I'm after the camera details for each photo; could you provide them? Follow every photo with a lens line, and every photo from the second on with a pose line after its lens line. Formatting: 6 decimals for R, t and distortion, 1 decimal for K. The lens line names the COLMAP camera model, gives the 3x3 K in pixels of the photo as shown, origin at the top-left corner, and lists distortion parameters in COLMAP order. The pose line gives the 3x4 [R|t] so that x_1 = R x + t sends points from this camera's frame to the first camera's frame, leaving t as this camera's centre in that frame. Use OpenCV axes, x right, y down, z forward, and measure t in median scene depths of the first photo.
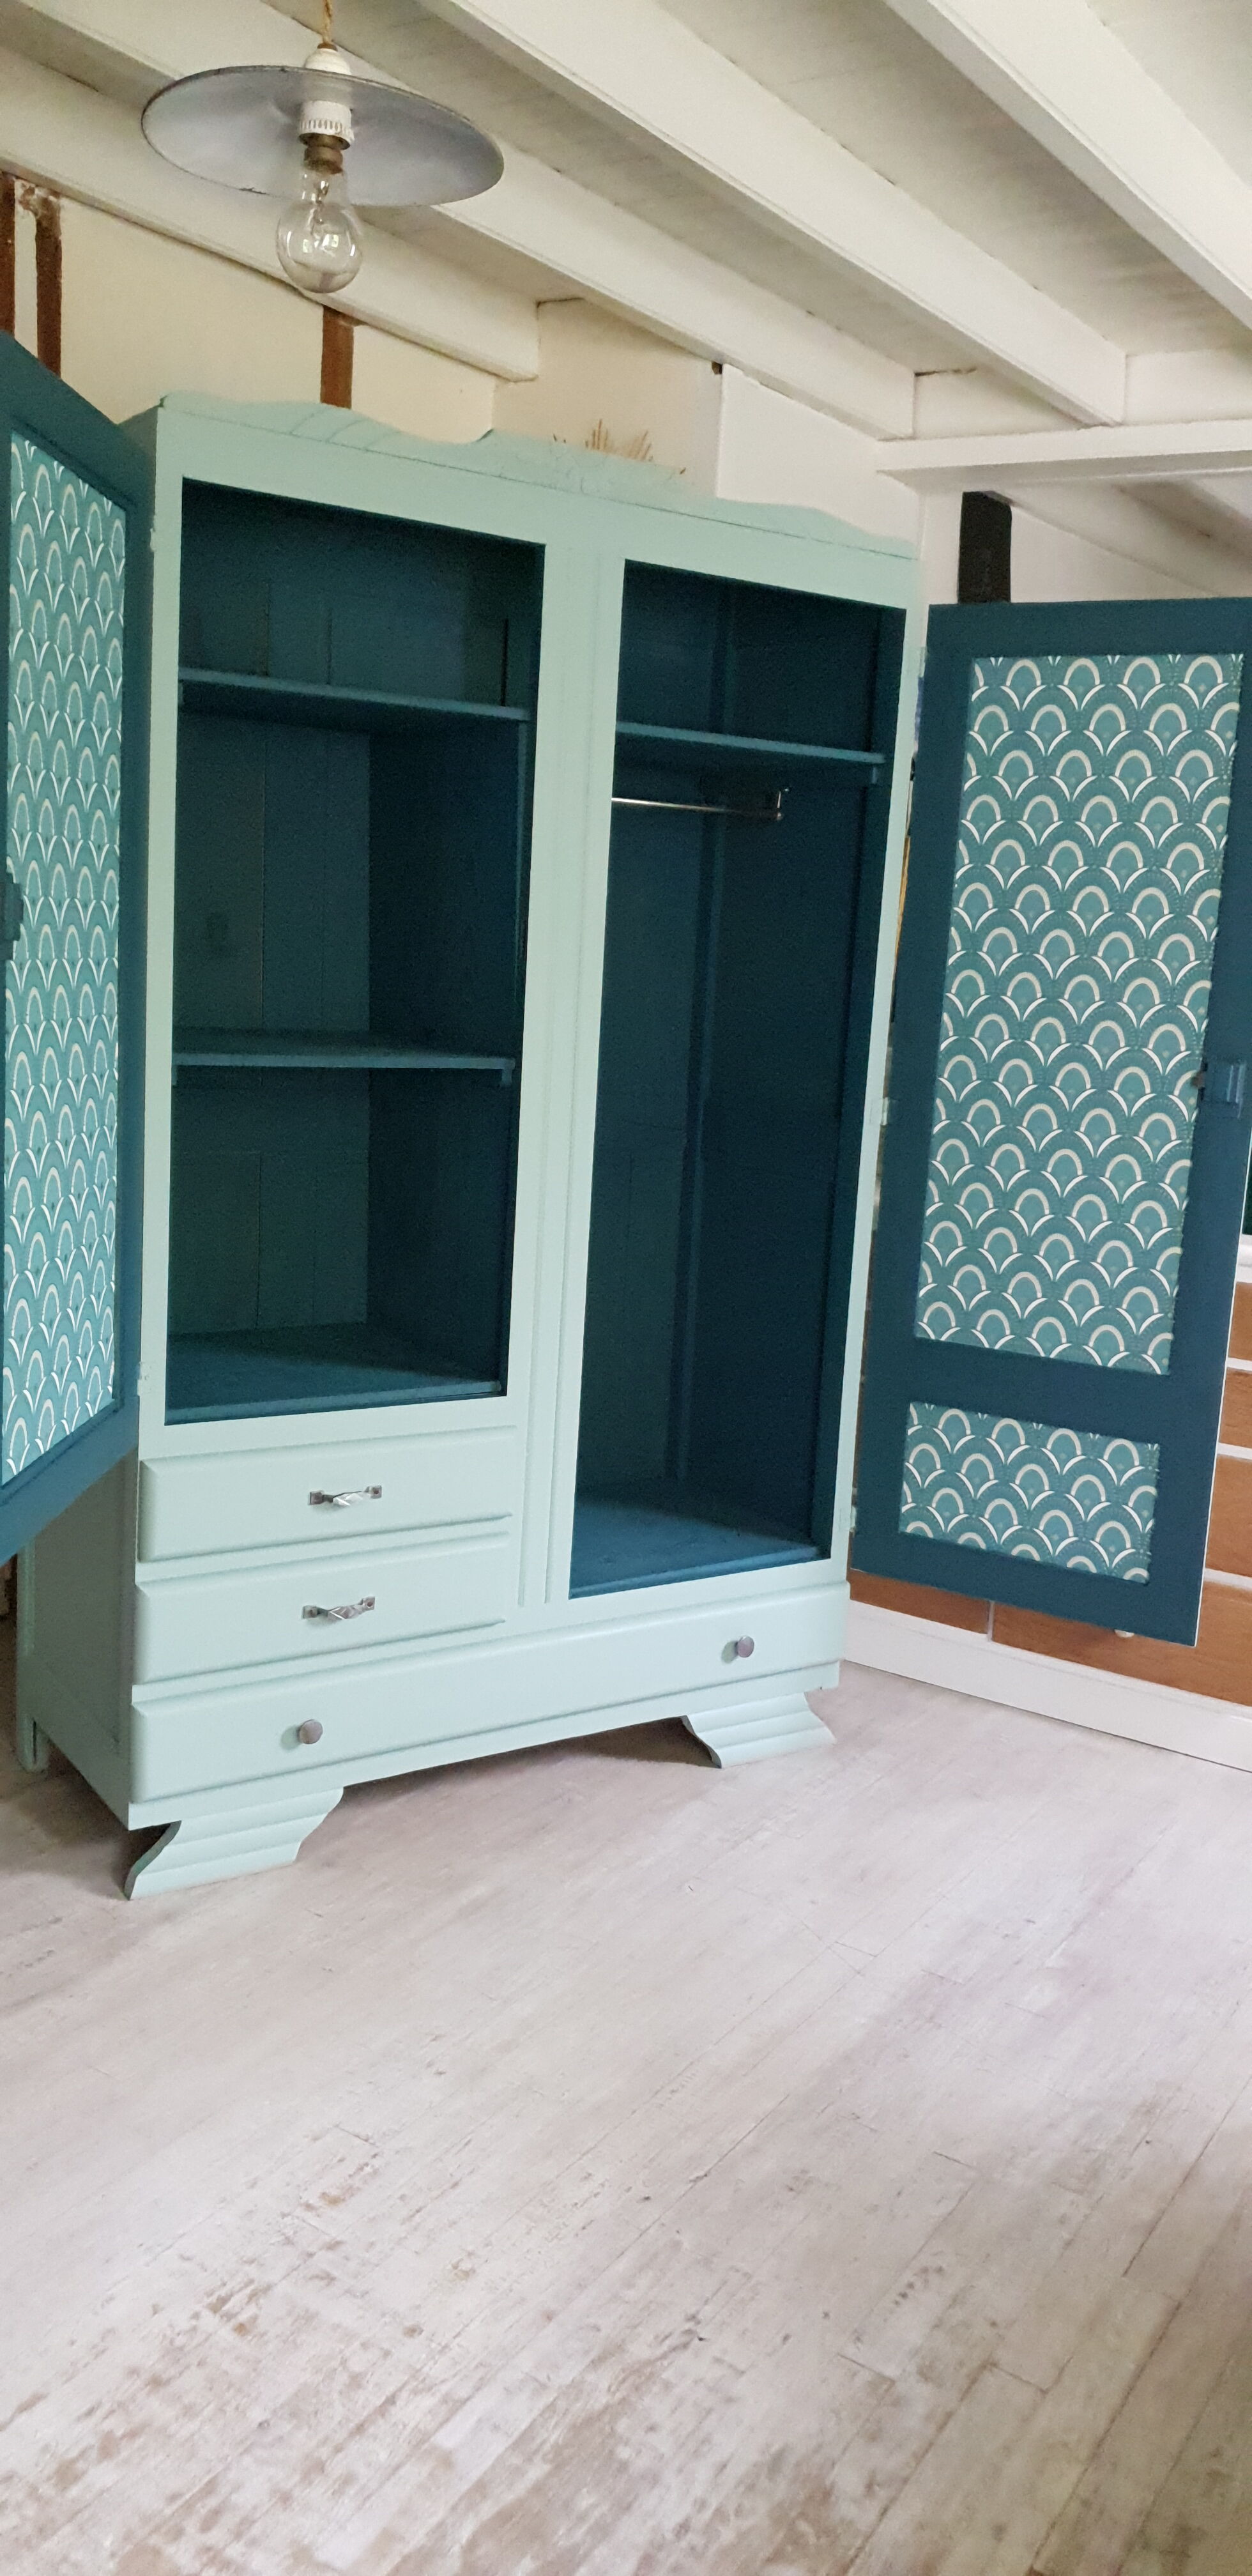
lens RADIAL K [[2037.2, 0, 623.2], [0, 2037.2, 1295.9], [0, 0, 1]] dist [-0.018009, 0.062495]
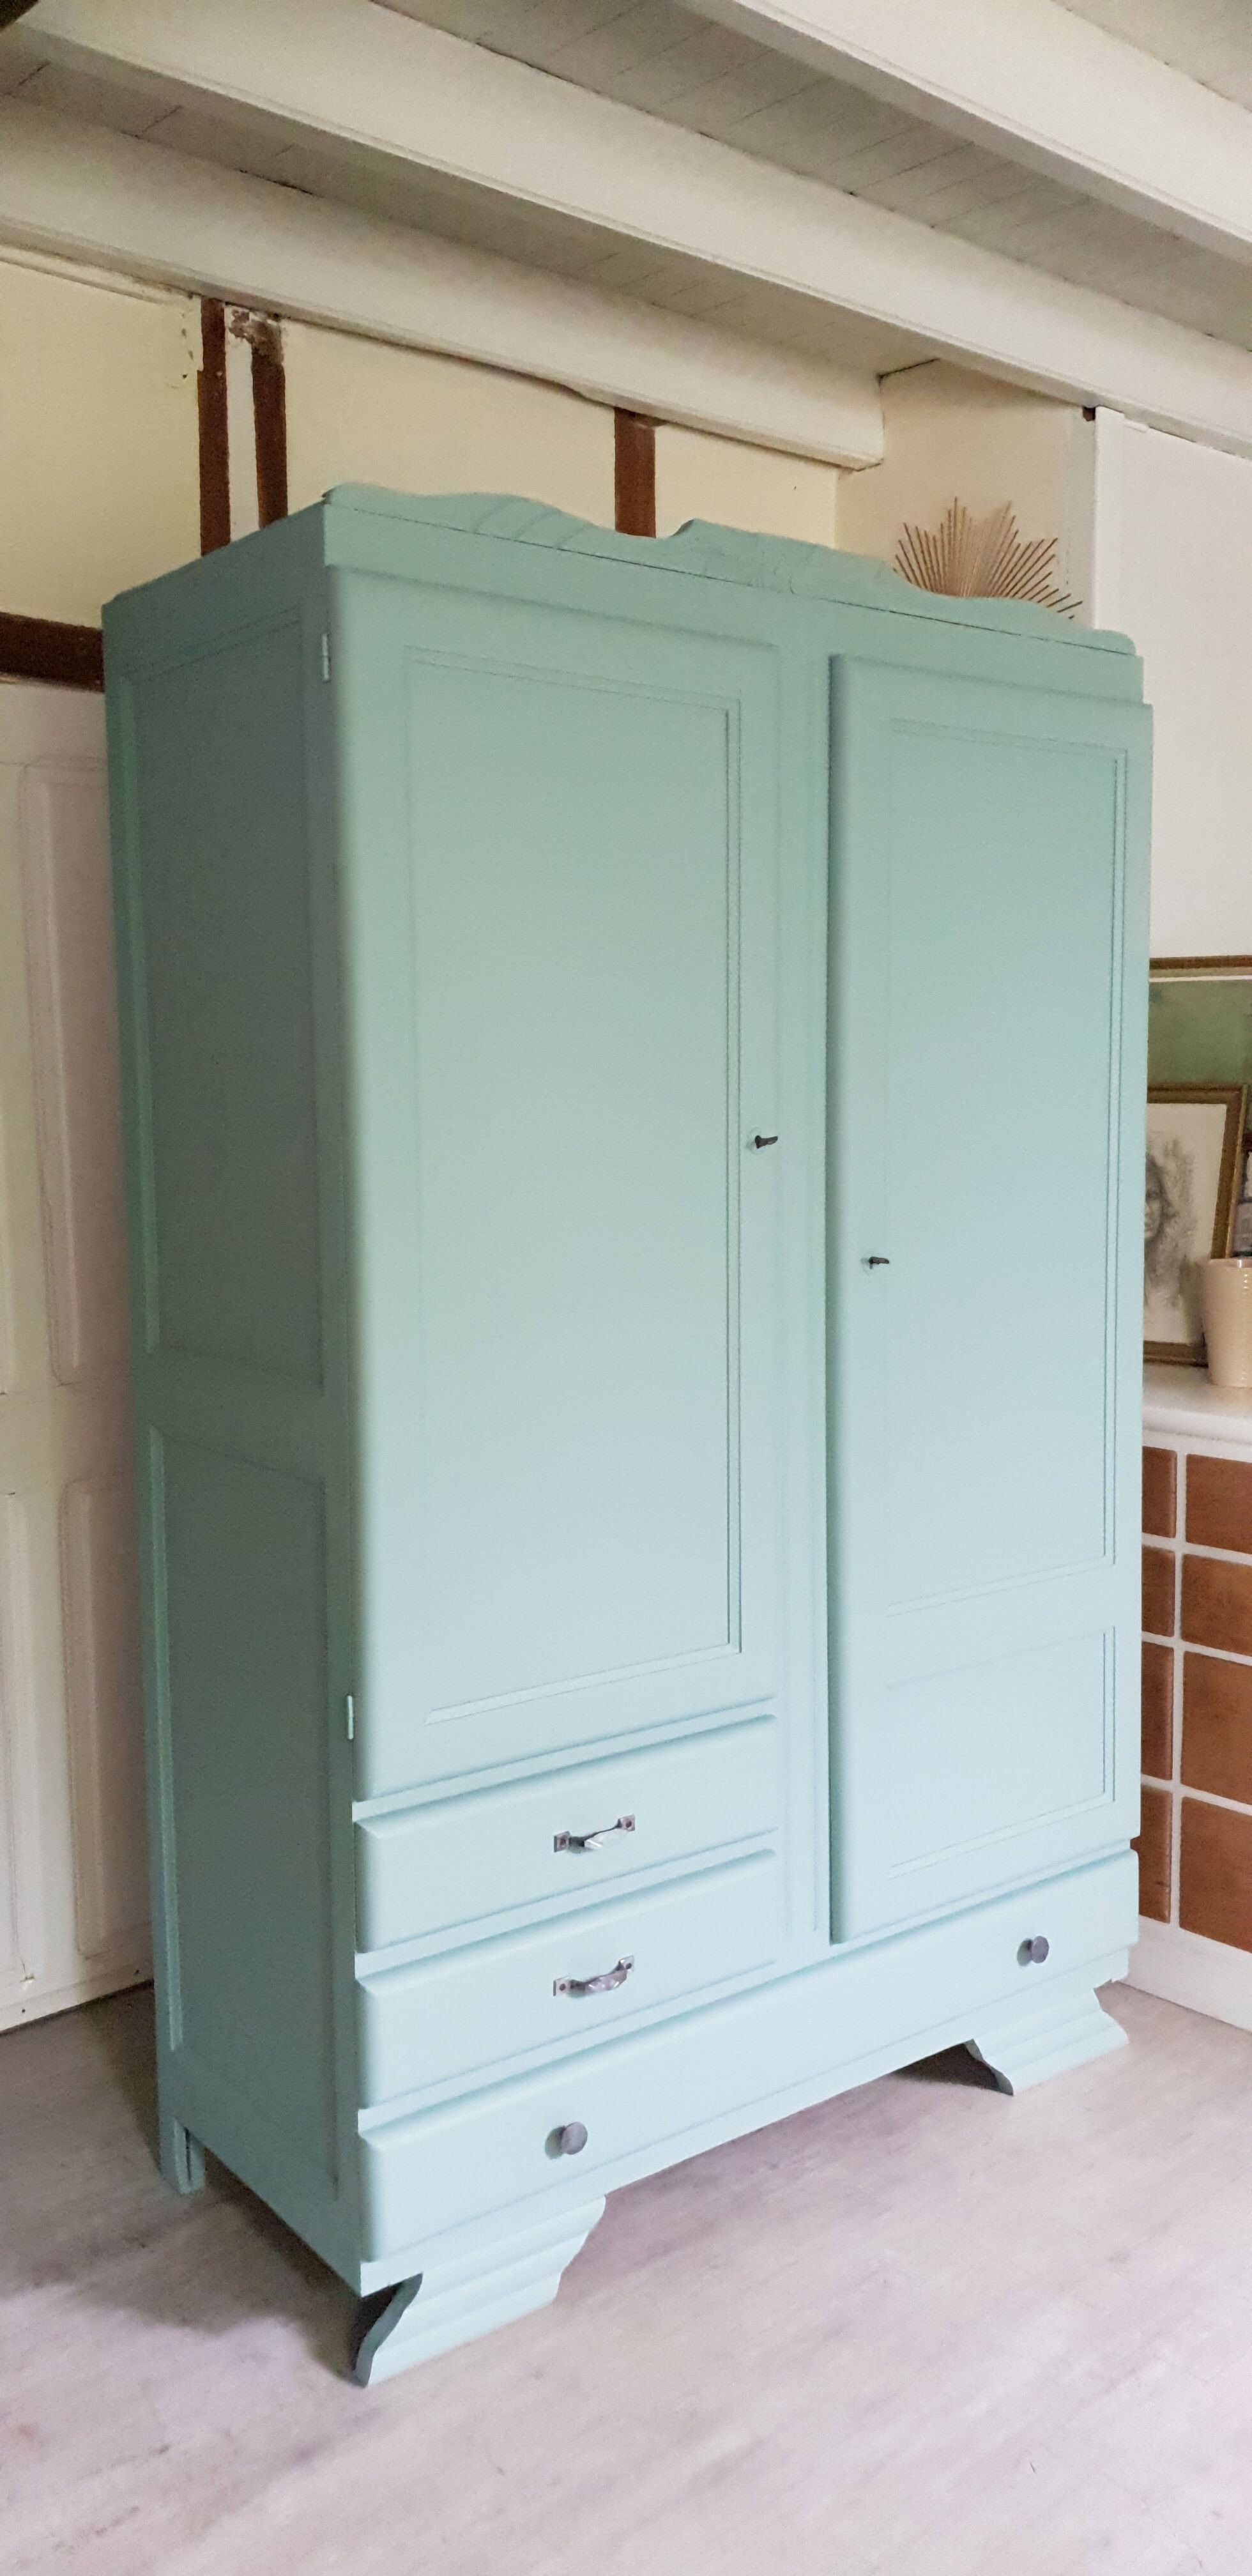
lens RADIAL K [[2037.2, 0, 637.4], [0, 2037.2, 1290.8], [0, 0, 1]] dist [-0.018009, 0.062495]
pose [[0.965020, -0.038266, -0.259367, 0.093535], [0.017511, 0.996490, -0.081862, -0.051058], [0.261589, 0.074457, 0.962303, 0.249395]]
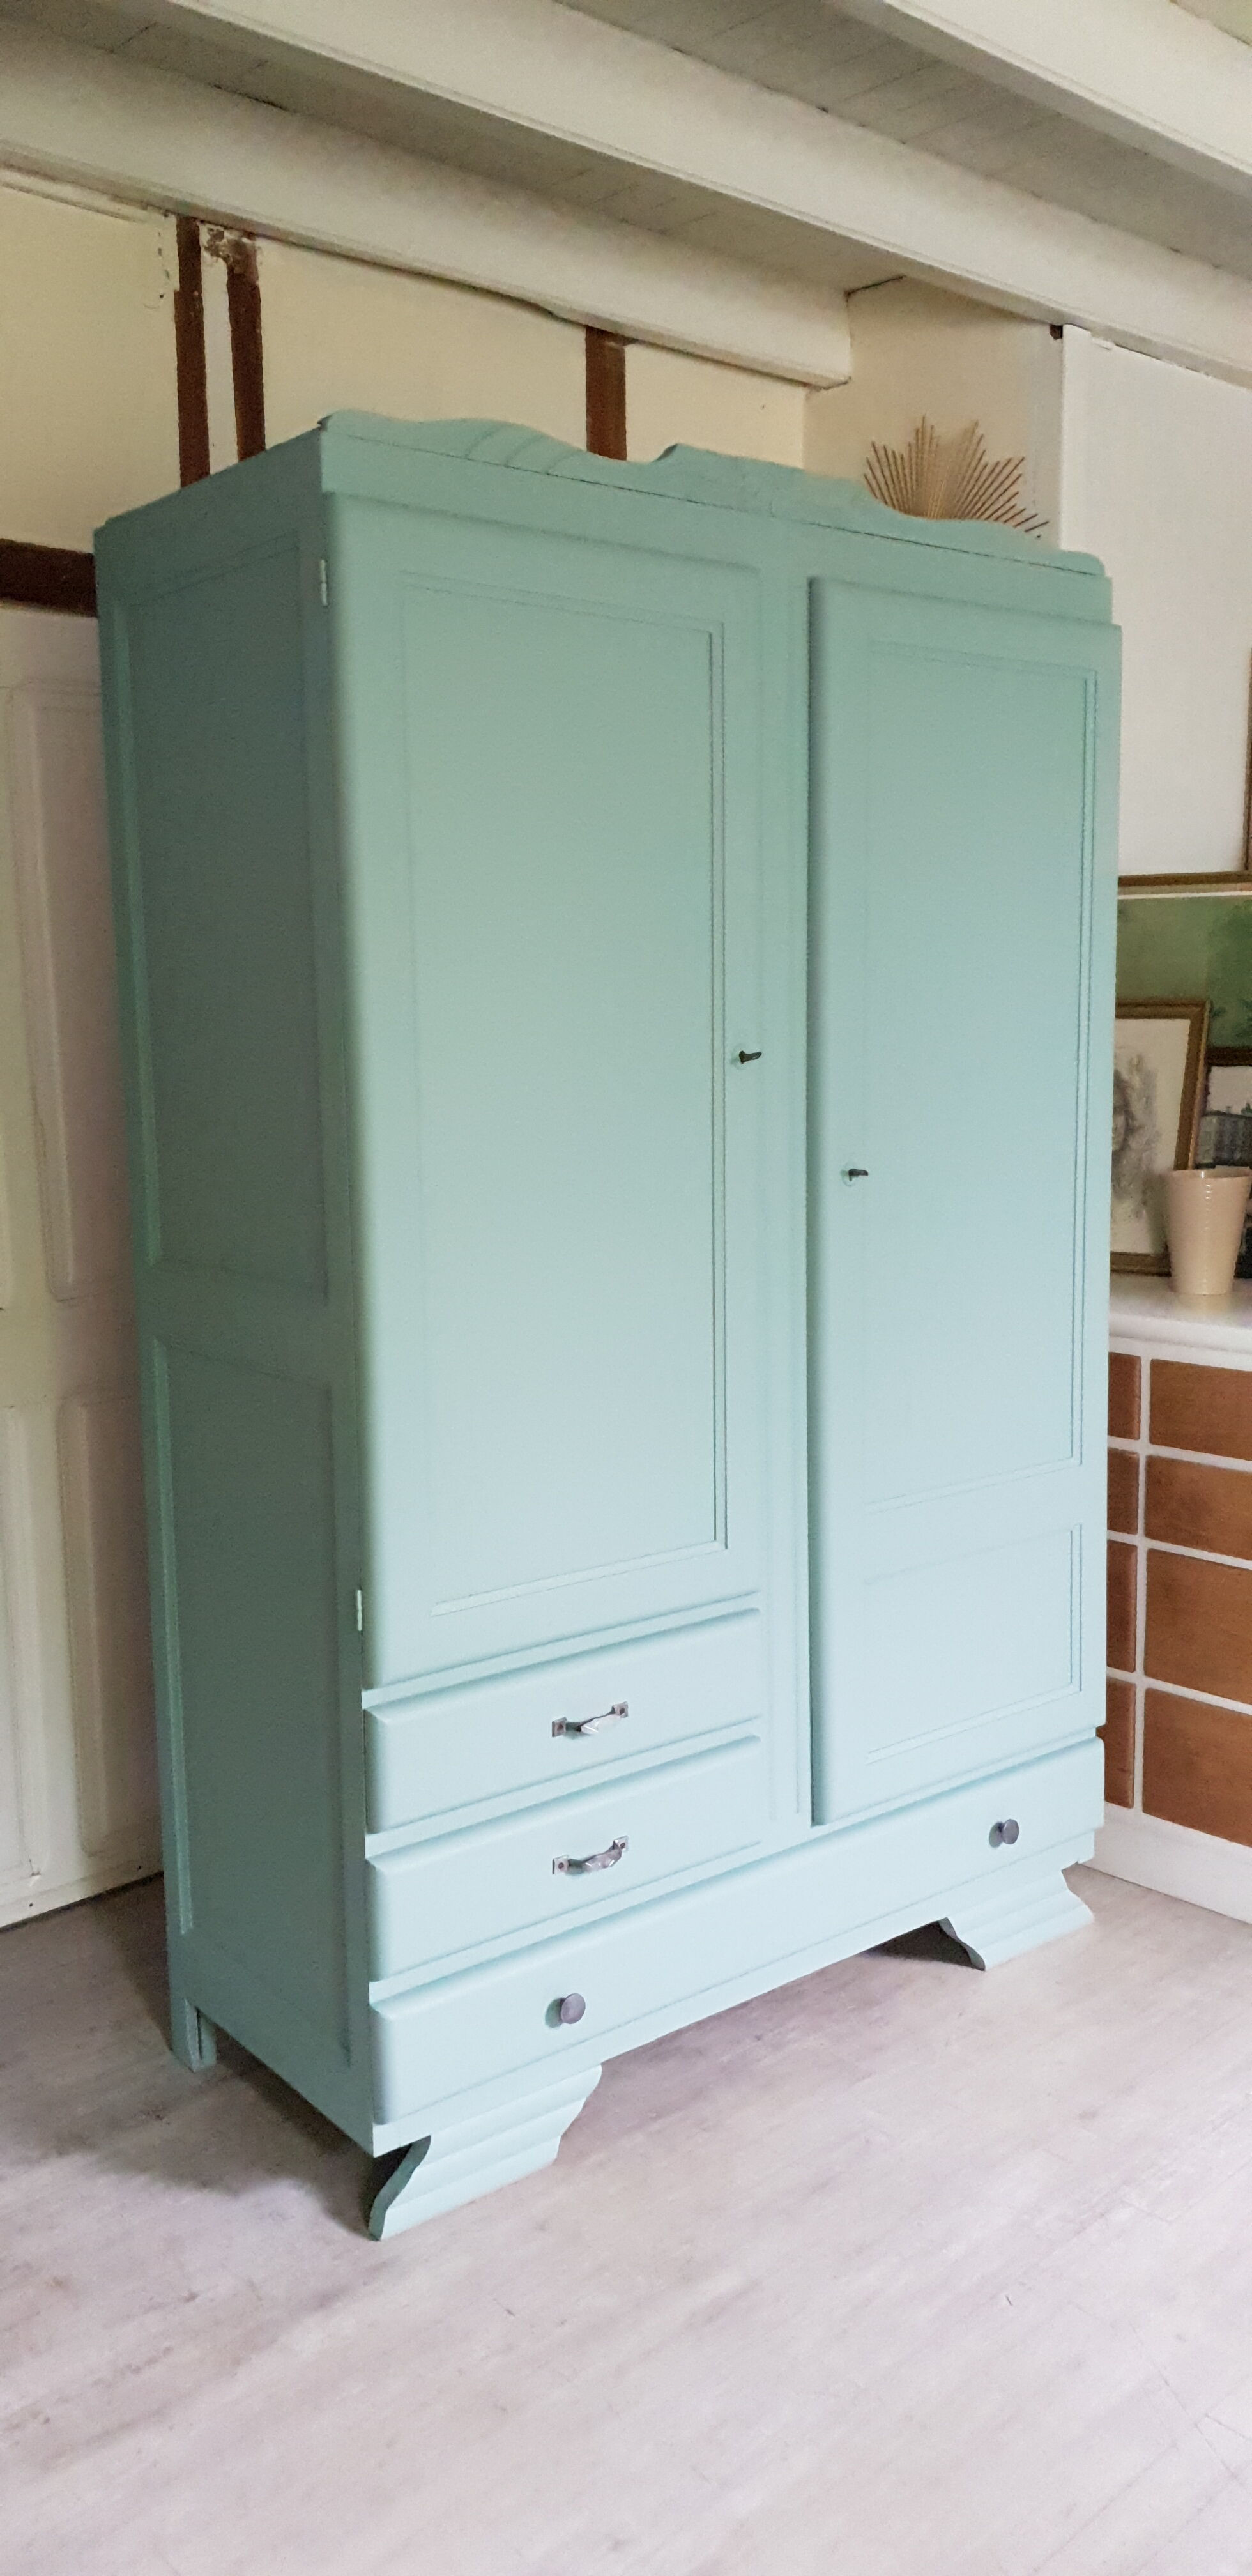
lens RADIAL K [[2037.2, 0, 619.7], [0, 2037.2, 1298.8], [0, 0, 1]] dist [-0.018009, 0.062495]
pose [[0.968455, -0.035111, -0.246702, 0.086671], [0.025842, 0.998837, -0.040707, -0.044078], [0.247844, 0.033047, 0.968236, 0.221097]]
